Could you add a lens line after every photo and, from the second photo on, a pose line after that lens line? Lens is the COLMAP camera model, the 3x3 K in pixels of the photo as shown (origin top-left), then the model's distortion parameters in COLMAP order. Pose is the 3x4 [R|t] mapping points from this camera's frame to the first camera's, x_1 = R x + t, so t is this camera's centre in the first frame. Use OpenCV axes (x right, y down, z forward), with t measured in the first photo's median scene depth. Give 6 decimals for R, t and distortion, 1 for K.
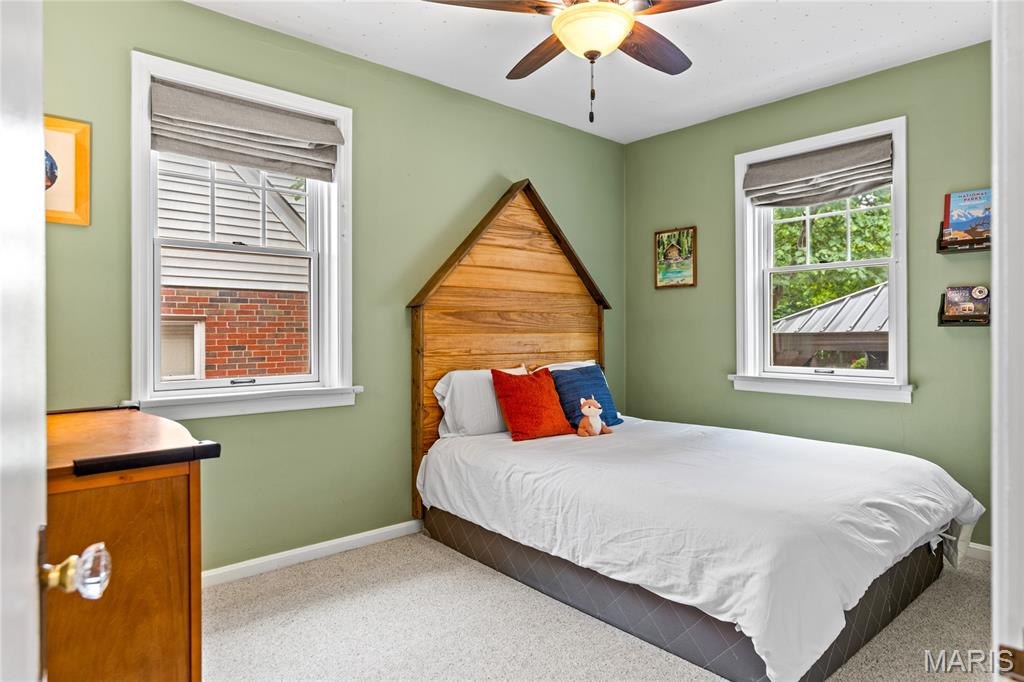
lens RADIAL K [[614.6, 0, 510.0], [0, 614.6, 332.0], [0, 0, 1]] dist [0.004389, -0.000187]
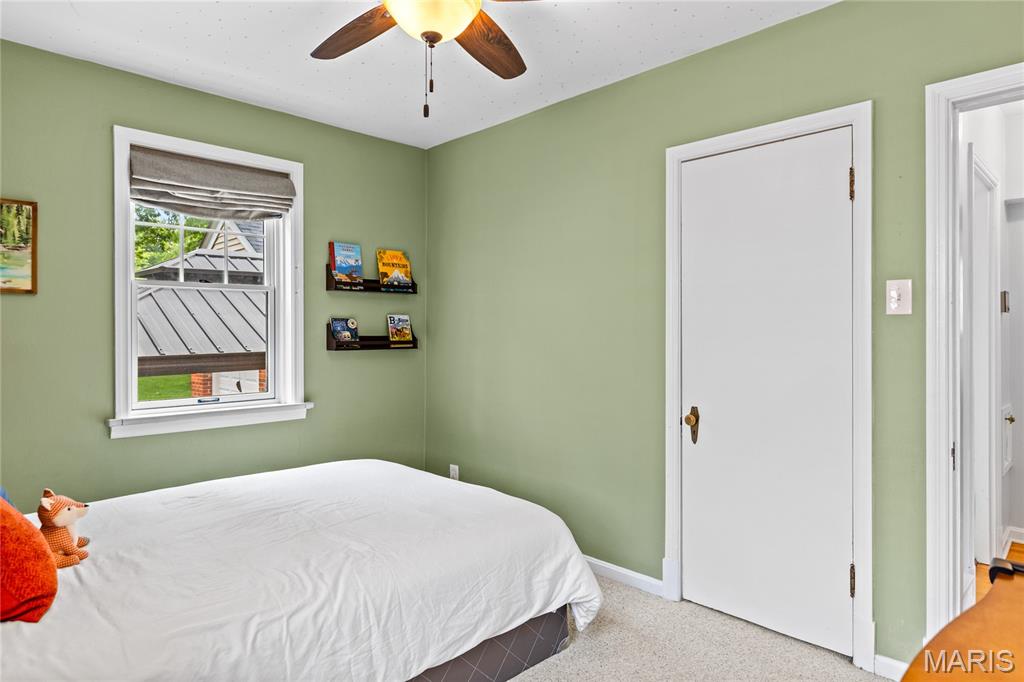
lens RADIAL K [[614.6, 0, 510.0], [0, 614.6, 332.0], [0, 0, 1]] dist [0.004389, -0.000187]
pose [[-0.067619, -0.000097, 0.997711, -0.541836], [0.000950, 1.000000, 0.000162, -0.046414], [-0.997711, 0.000959, -0.067619, 0.749959]]
